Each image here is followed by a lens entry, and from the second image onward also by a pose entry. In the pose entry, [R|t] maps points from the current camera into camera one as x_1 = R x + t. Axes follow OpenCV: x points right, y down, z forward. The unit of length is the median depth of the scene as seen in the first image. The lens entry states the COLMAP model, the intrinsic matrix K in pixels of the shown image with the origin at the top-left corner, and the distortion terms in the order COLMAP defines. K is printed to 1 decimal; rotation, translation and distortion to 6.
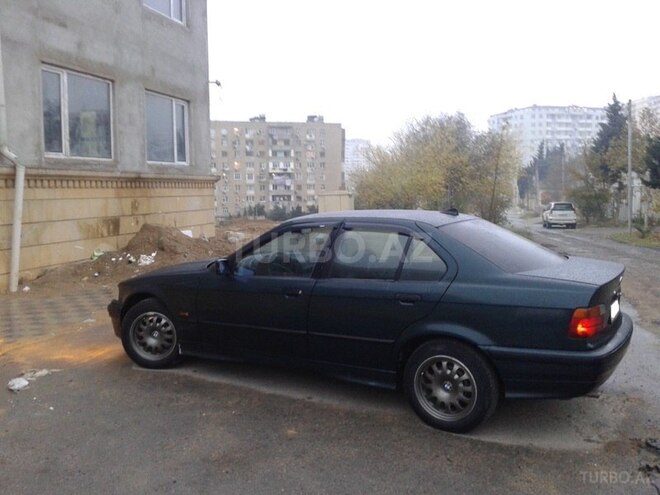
lens RADIAL K [[595.7, 0, 330.0], [0, 595.7, 247.5], [0, 0, 1]] dist [-0.041719, -0.016596]
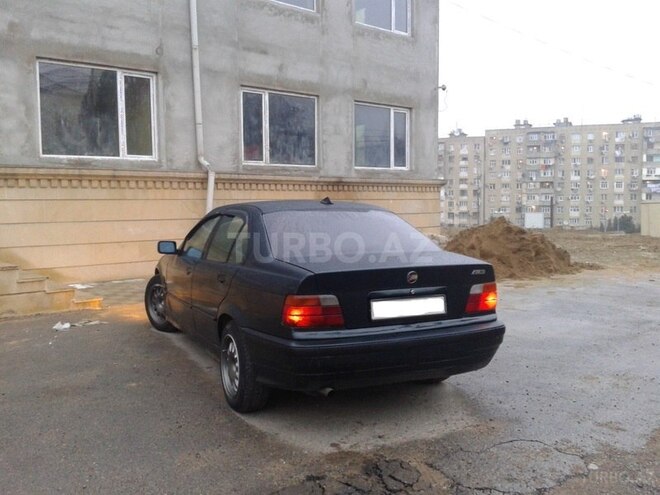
lens RADIAL K [[597.1, 0, 330.0], [0, 597.1, 247.5], [0, 0, 1]] dist [0.006297, -0.008544]
pose [[0.835772, 0.042816, -0.547405, 0.276519], [-0.051741, 0.998660, -0.000887, 0.006603], [0.546633, 0.029065, 0.836868, 0.061569]]
